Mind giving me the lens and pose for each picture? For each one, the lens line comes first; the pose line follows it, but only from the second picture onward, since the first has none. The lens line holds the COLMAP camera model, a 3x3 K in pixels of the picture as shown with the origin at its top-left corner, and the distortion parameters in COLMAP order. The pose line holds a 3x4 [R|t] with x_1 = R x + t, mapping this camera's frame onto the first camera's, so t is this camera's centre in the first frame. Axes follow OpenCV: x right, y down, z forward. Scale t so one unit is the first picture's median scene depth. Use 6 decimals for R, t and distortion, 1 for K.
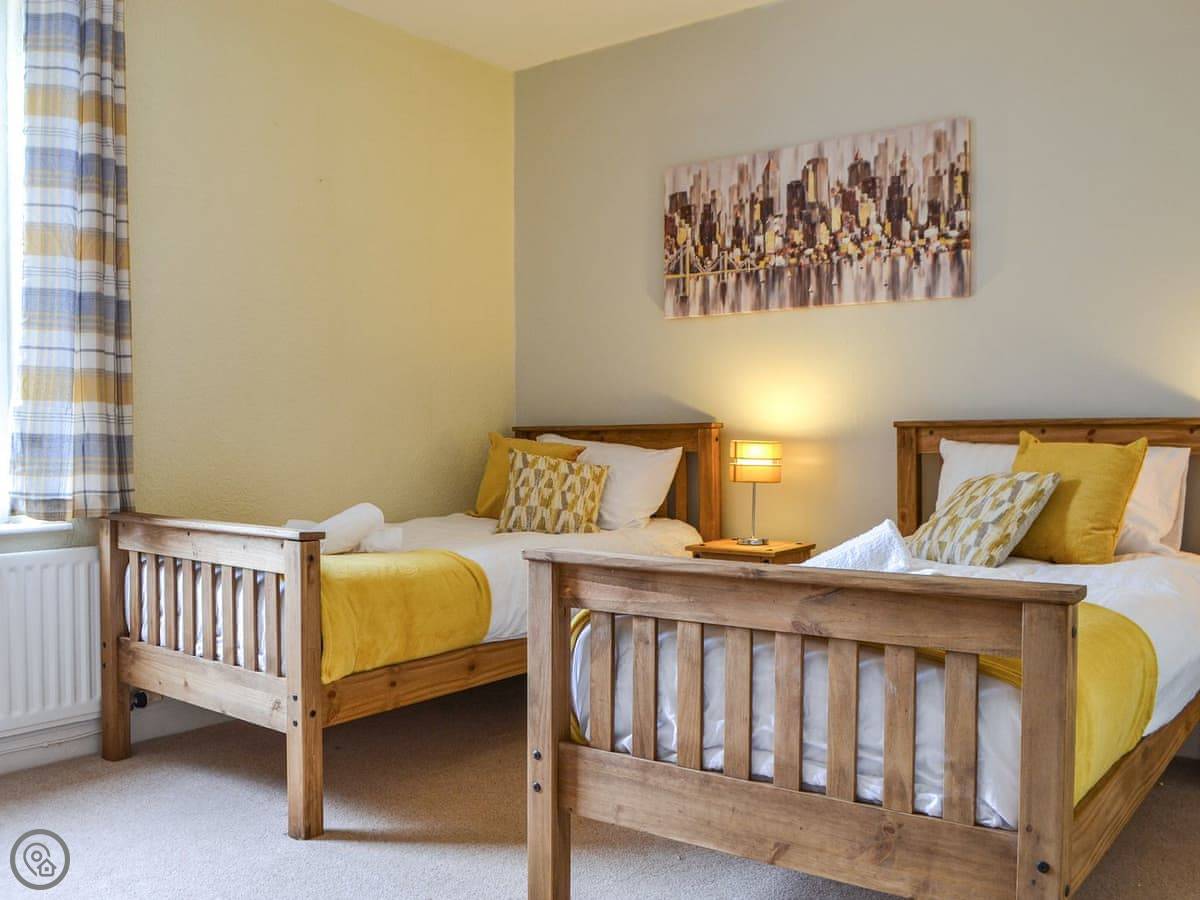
lens RADIAL K [[1111.7, 0, 600.2], [0, 1111.7, 447.4], [0, 0, 1]] dist [-0.060499, 0.000000]
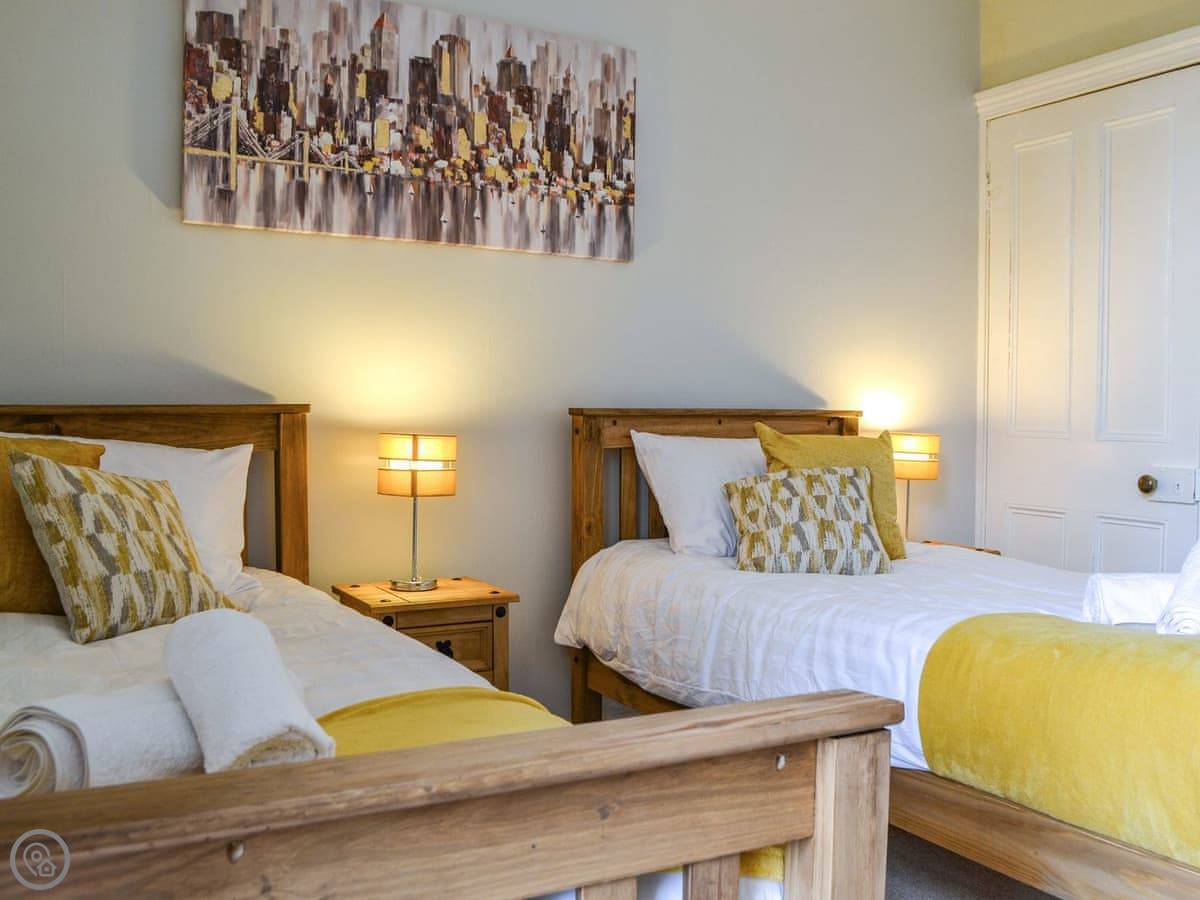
lens RADIAL K [[1111.7, 0, 600.3], [0, 1111.7, 454.6], [0, 0, 1]] dist [-0.060499, 0.000000]
pose [[0.376580, -0.022894, 0.926101, -0.432969], [0.004065, 0.999726, 0.023061, -0.008035], [-0.926375, -0.004920, 0.376570, 0.646405]]
